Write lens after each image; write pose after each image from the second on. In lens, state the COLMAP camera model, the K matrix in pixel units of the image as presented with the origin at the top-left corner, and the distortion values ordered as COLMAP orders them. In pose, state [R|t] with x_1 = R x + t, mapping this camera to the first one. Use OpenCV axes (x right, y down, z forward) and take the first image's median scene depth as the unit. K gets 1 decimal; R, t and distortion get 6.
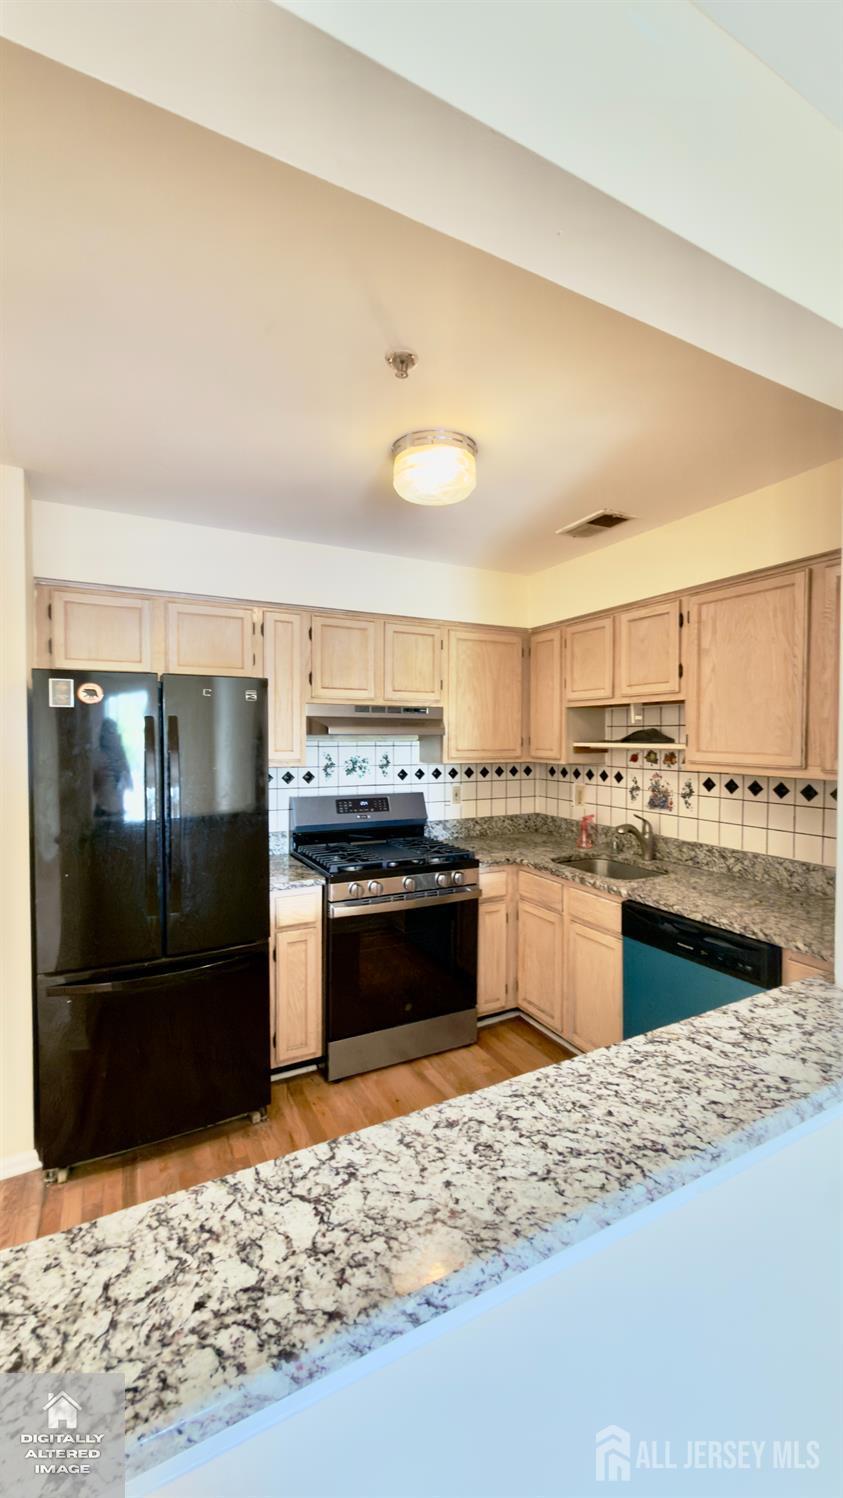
lens RADIAL K [[614.2, 0, 435.5], [0, 614.2, 736.5], [0, 0, 1]] dist [-0.004238, 0.001298]
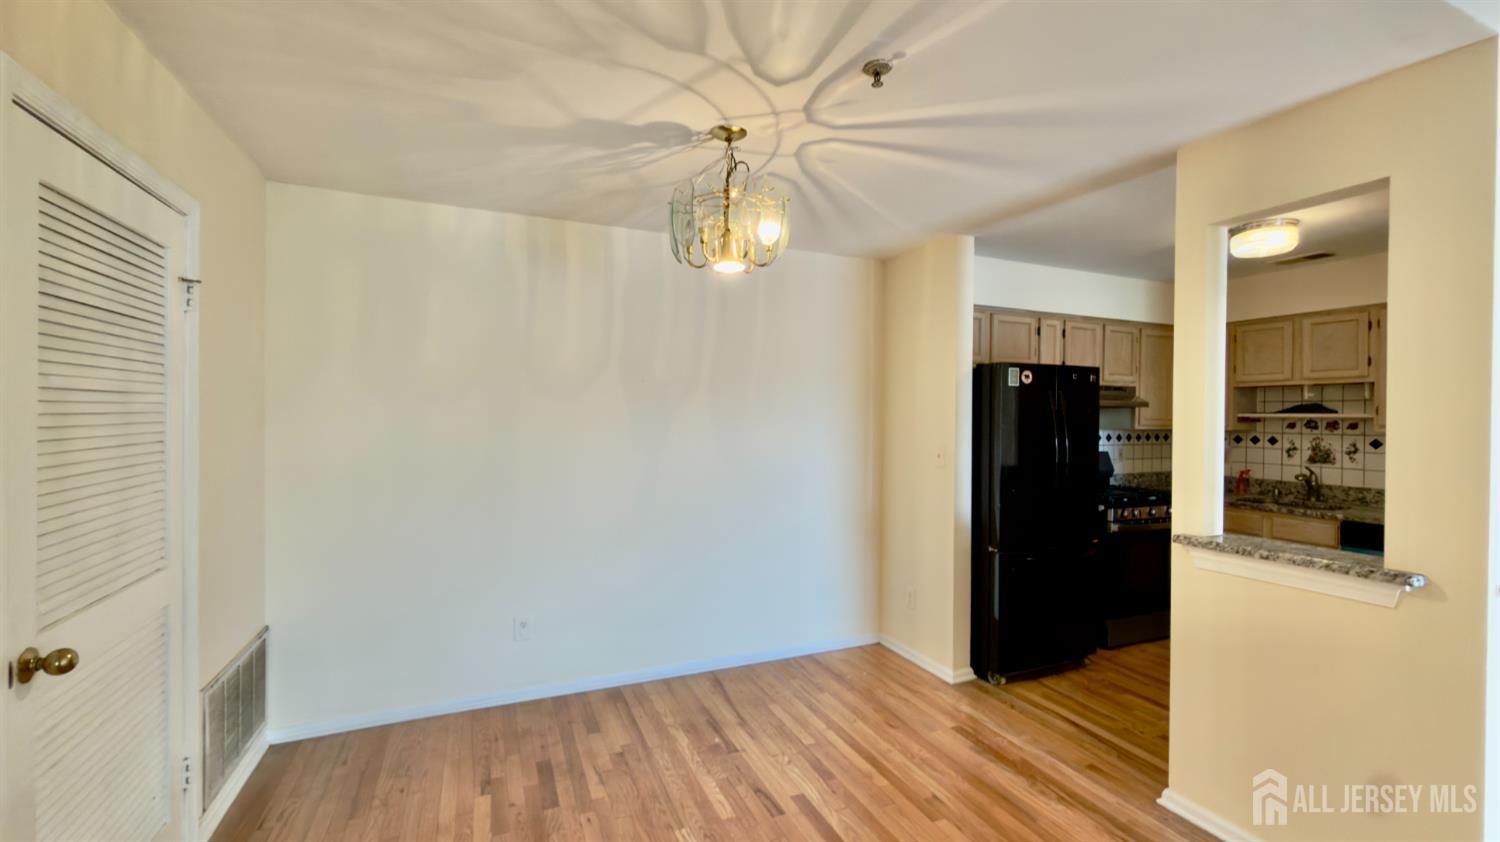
lens RADIAL K [[615.0, 0, 760.6], [0, 615.0, 410.5], [0, 0, 1]] dist [-0.004238, 0.001298]
pose [[0.996270, 0.005083, -0.086143, -0.727112], [-0.006217, 0.999897, -0.012903, 0.027701], [0.086068, 0.013390, 0.996199, -0.427596]]
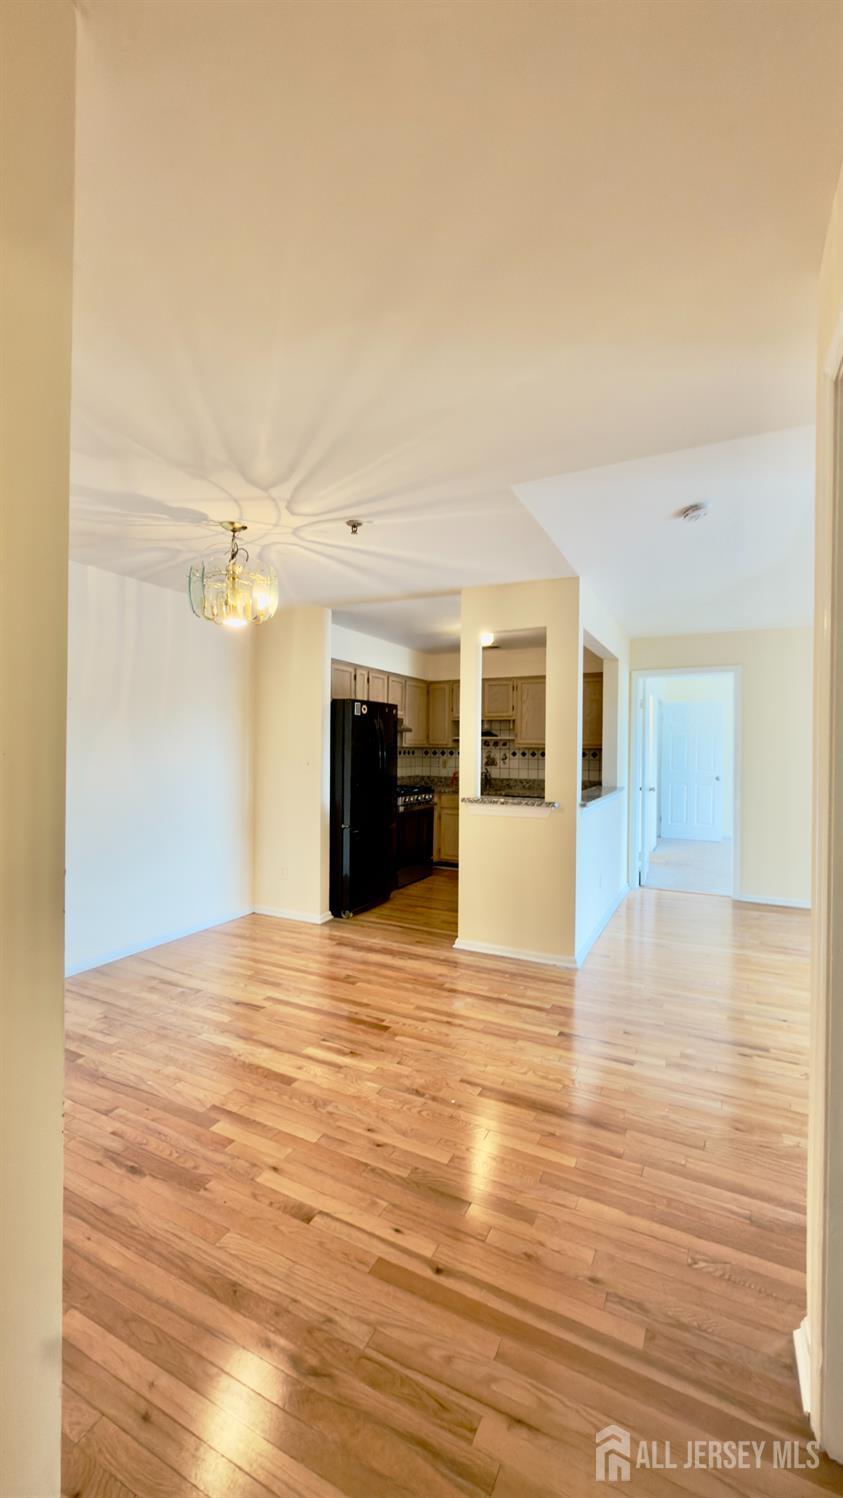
lens RADIAL K [[614.2, 0, 416.6], [0, 614.2, 736.4], [0, 0, 1]] dist [-0.004238, 0.001298]
pose [[0.819887, 0.014943, 0.572330, -1.161314], [-0.003230, 0.999764, -0.021475, 0.057198], [-0.572516, 0.015758, 0.819742, -0.710029]]
